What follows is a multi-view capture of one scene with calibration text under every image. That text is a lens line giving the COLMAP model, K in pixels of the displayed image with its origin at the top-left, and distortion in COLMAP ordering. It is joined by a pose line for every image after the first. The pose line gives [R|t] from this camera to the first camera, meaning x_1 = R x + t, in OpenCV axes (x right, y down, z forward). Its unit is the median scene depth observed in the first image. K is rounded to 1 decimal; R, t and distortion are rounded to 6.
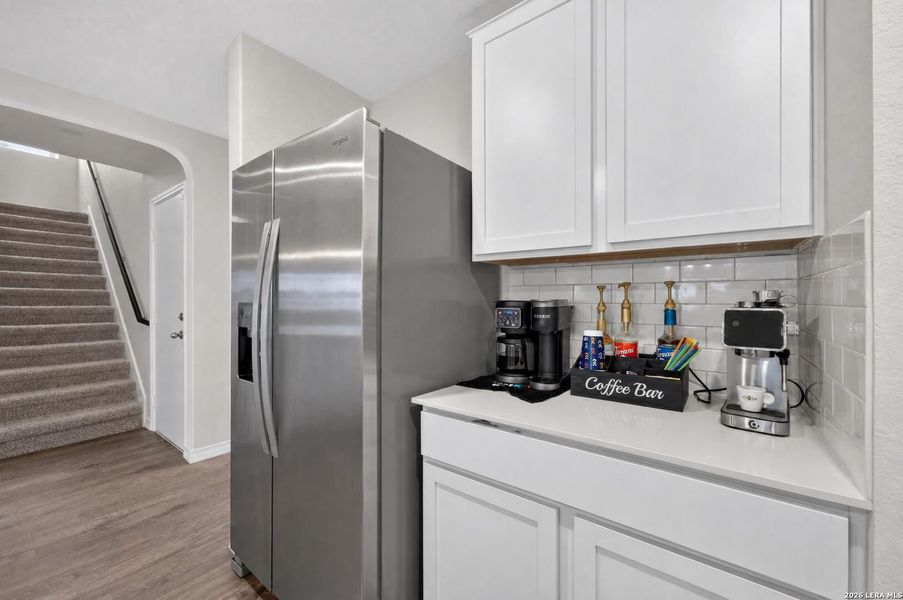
lens RADIAL K [[365.9, 0, 452.9], [0, 365.9, 298.9], [0, 0, 1]] dist [-0.030621, 0.023479]
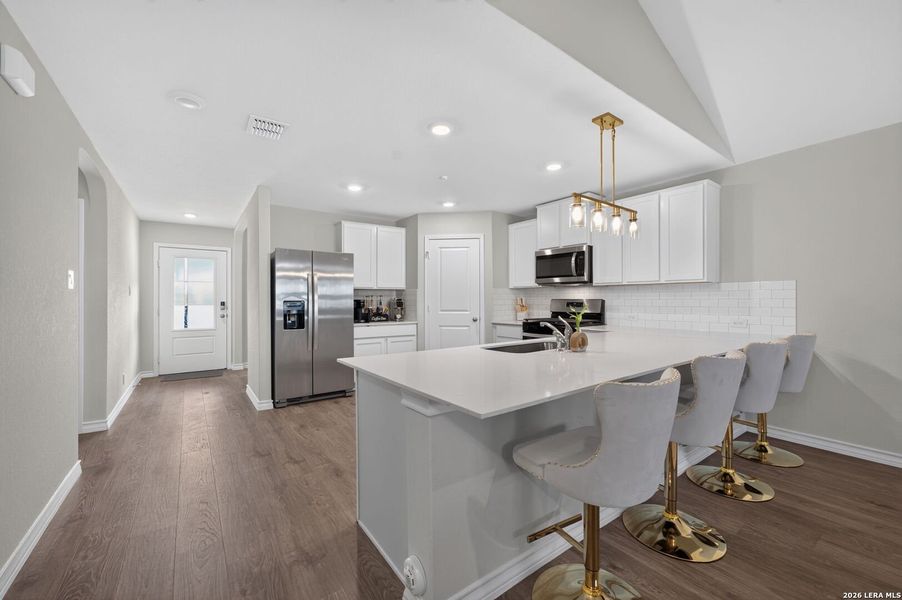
lens RADIAL K [[365.5, 0, 452.4], [0, 365.5, 298.9], [0, 0, 1]] dist [-0.030621, 0.023479]
pose [[0.262463, -0.001828, 0.964940, -1.350869], [0.000791, 0.999998, 0.001680, -0.004762], [-0.964942, 0.000322, 0.262464, -0.403111]]
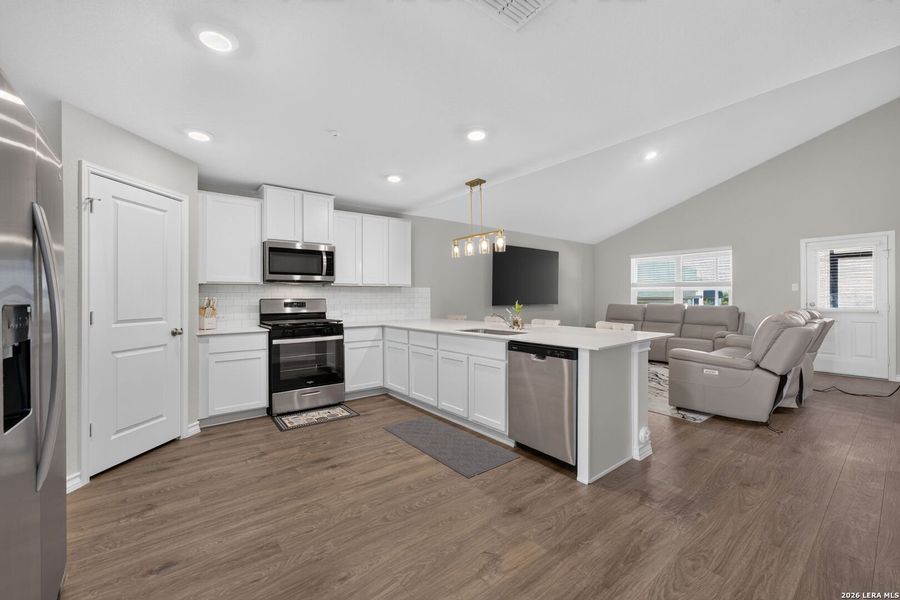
lens RADIAL K [[364.7, 0, 451.4], [0, 364.7, 298.9], [0, 0, 1]] dist [-0.030621, 0.023479]
pose [[-0.974288, 0.001042, 0.225303, -0.691501], [0.001774, 0.999994, 0.003047, -0.003133], [-0.225298, 0.003368, -0.974284, 0.691053]]
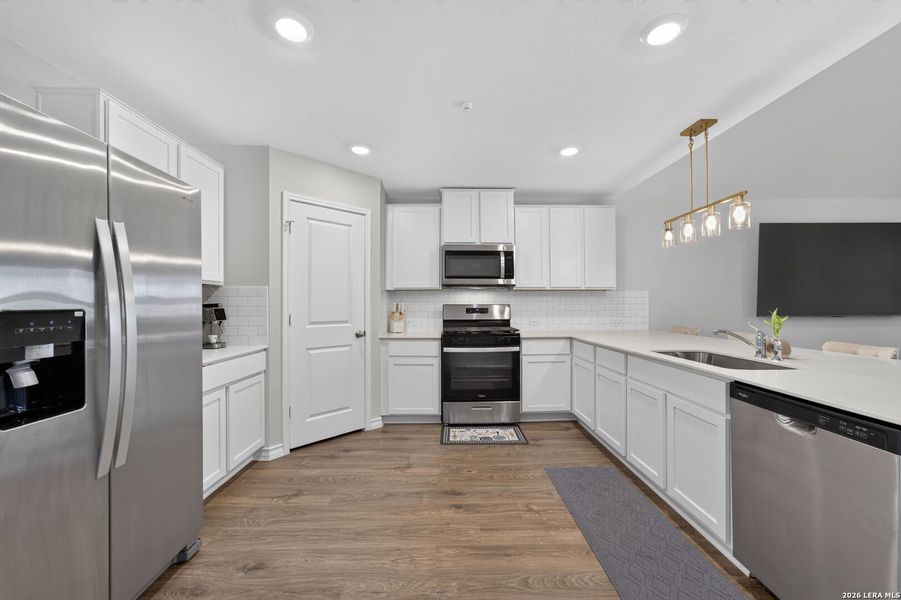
lens RADIAL K [[366.8, 0, 451.5], [0, 366.8, 304.3], [0, 0, 1]] dist [-0.034057, 0.024514]
pose [[-0.642264, -0.001870, 0.766481, -0.760108], [-0.000601, 0.999998, 0.001936, -0.003217], [-0.766483, 0.000783, -0.642264, 0.406707]]
